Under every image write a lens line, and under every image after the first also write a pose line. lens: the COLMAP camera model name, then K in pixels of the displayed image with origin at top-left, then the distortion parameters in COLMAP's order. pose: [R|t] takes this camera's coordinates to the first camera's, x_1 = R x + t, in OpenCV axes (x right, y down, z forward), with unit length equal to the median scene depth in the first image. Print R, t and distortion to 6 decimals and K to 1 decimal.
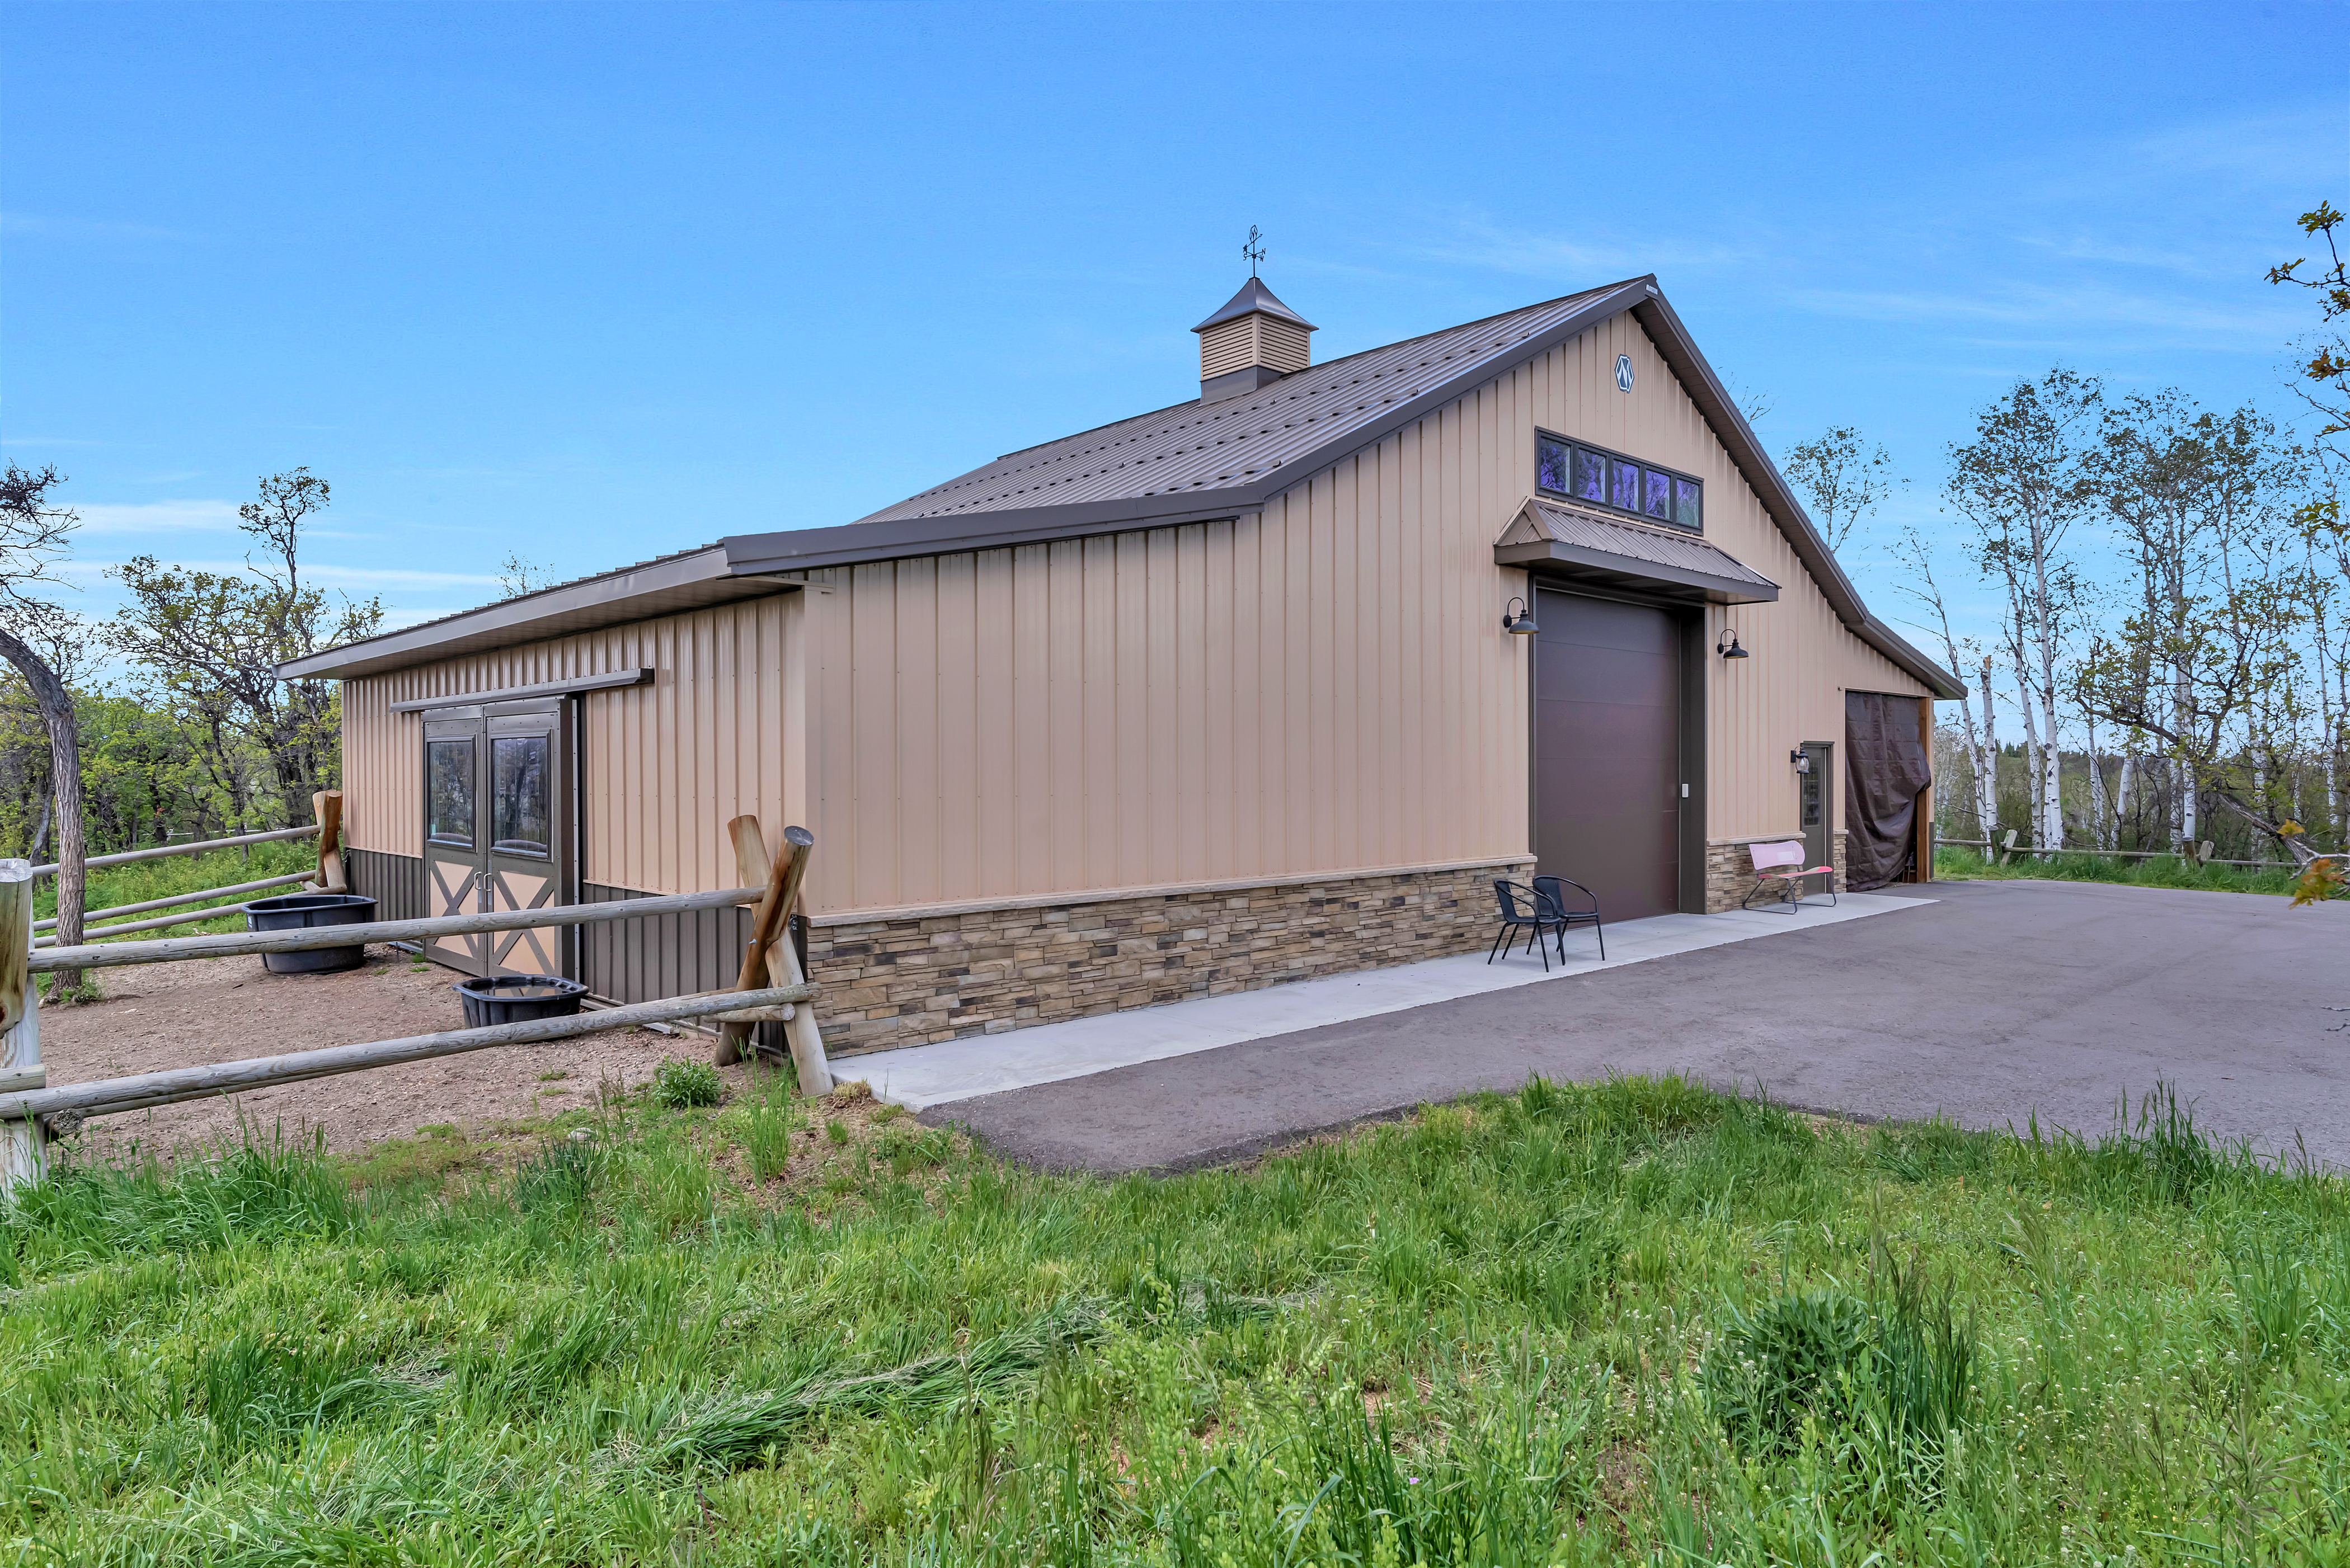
lens RADIAL K [[1381.2, 0, 1170.1], [0, 1381.2, 779.4], [0, 0, 1]] dist [-0.009317, -0.000976]
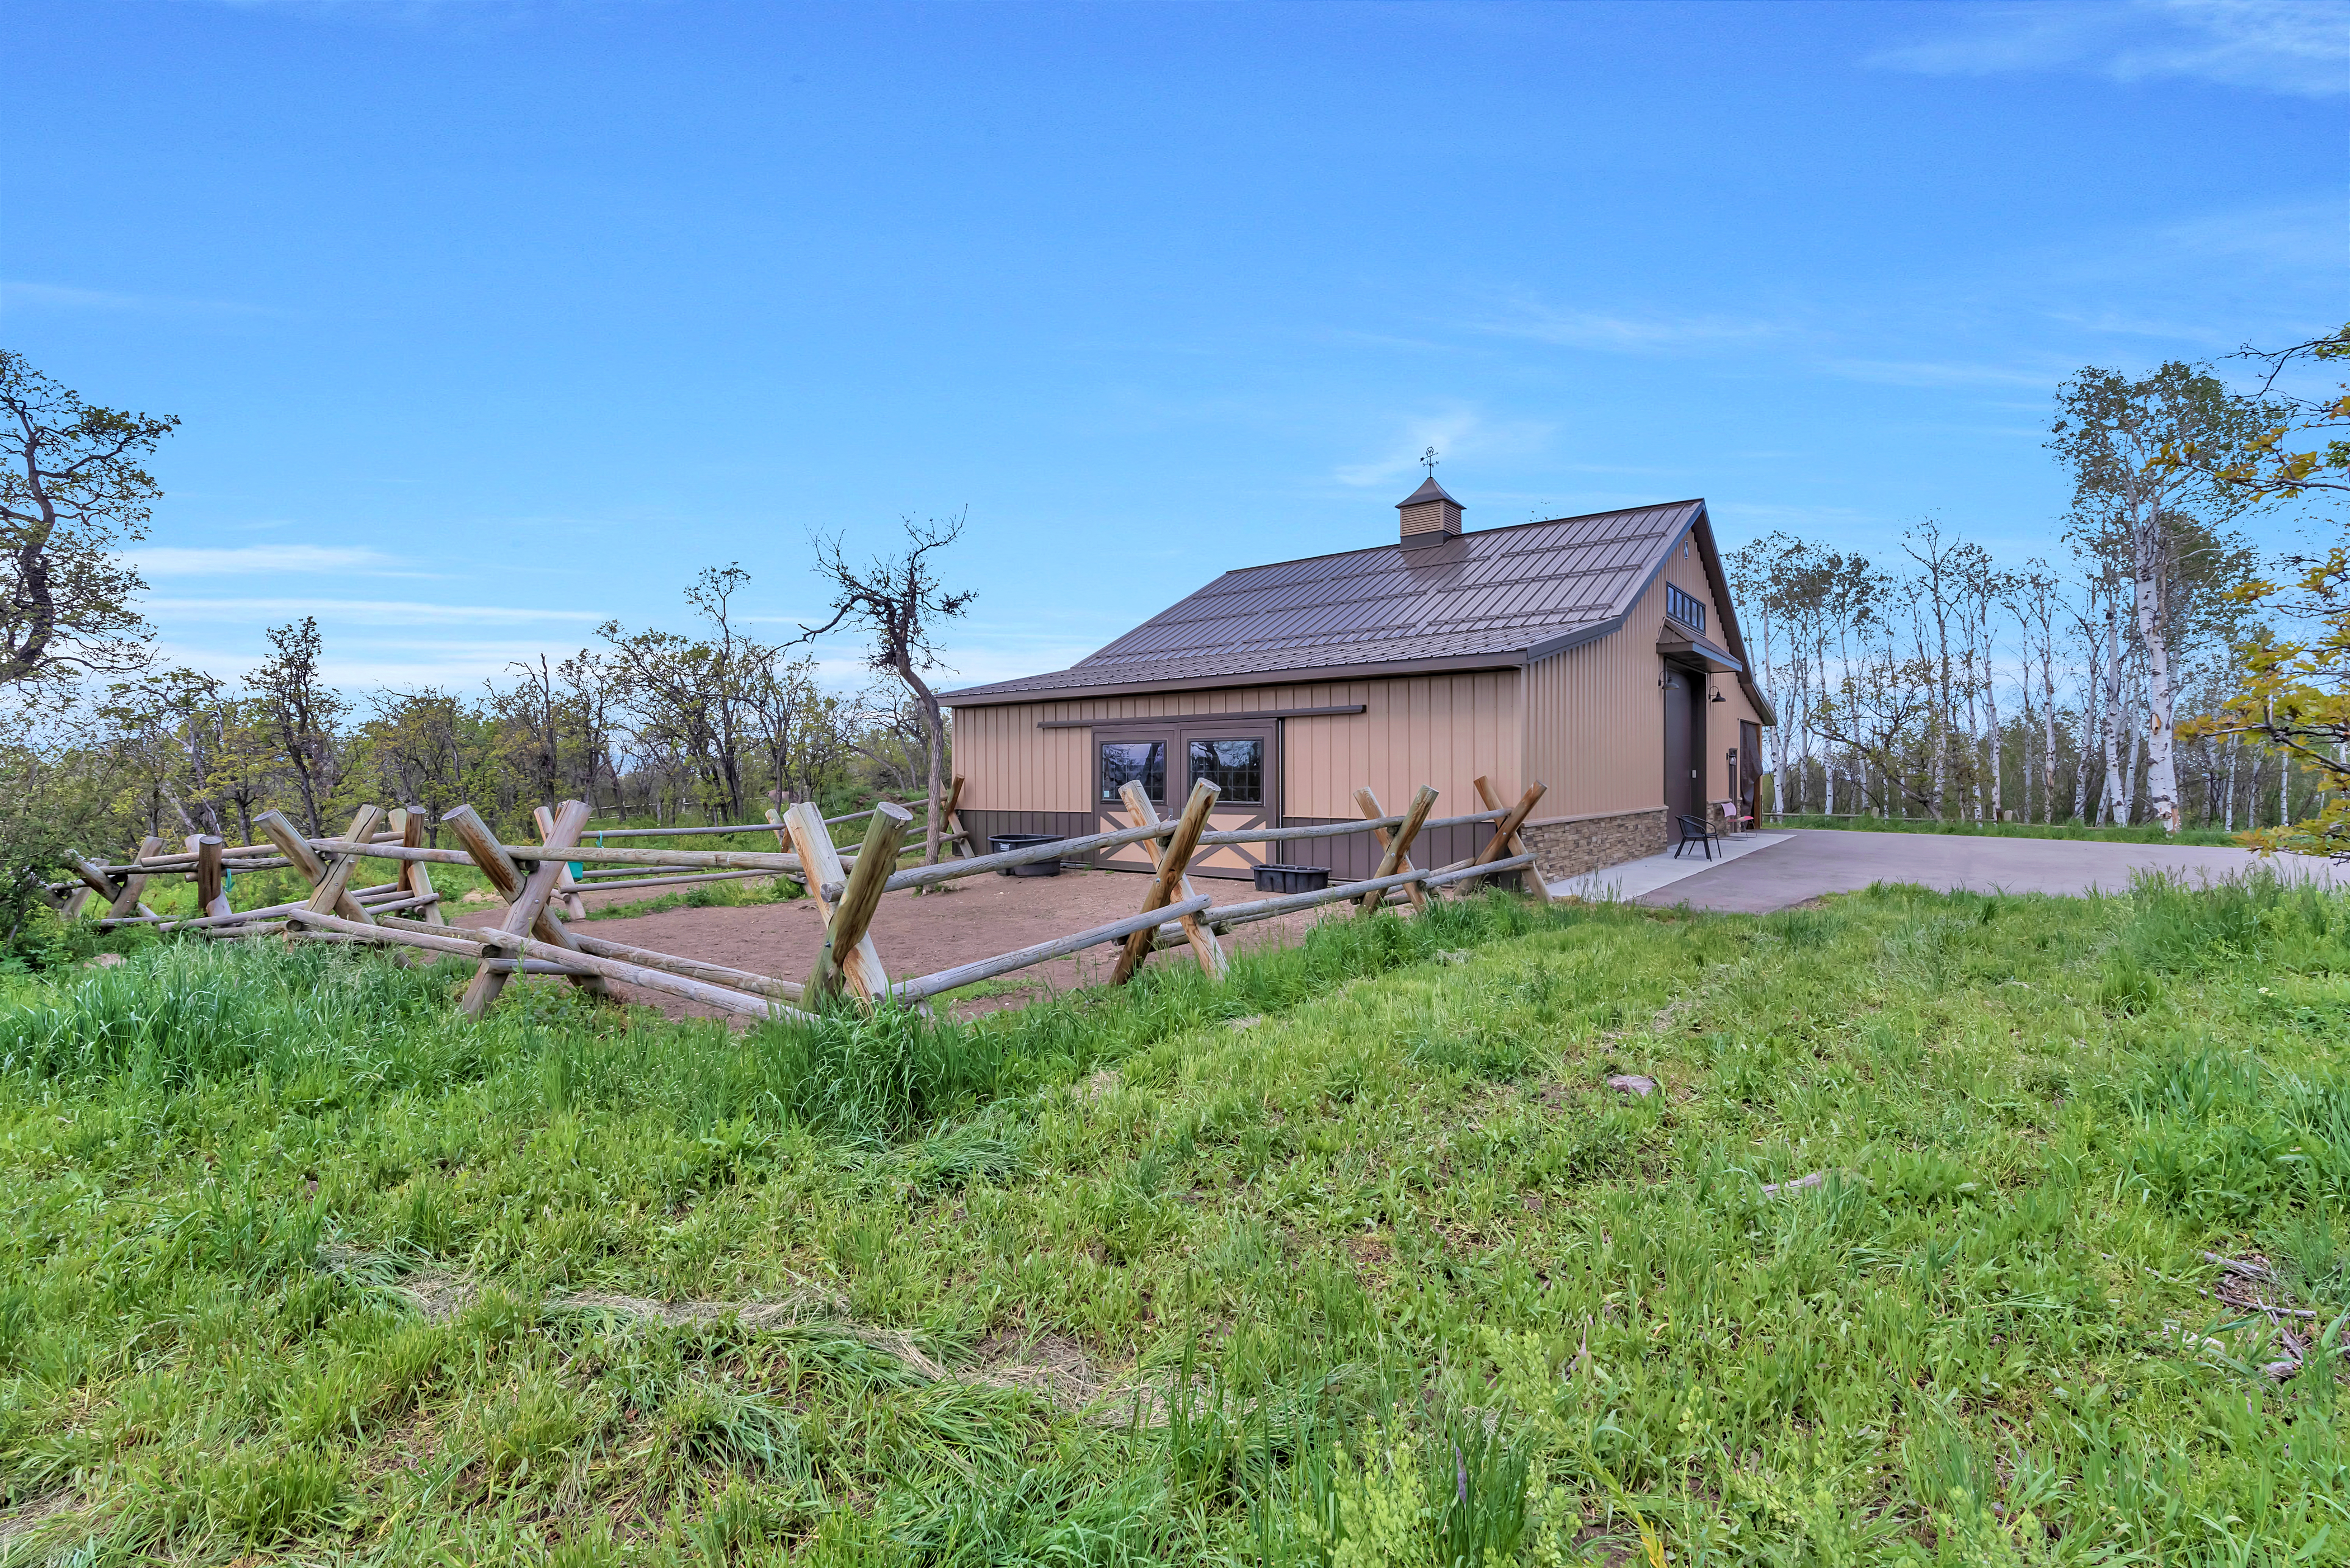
lens RADIAL K [[1035.9, 0, 1179.5], [0, 1035.9, 774.0], [0, 0, 1]] dist [0.003198, -0.000086]
pose [[0.984561, 0.001315, 0.175035, -0.586132], [-0.001163, 0.999999, -0.000972, 0.011883], [-0.175036, 0.000753, 0.984562, -0.274783]]
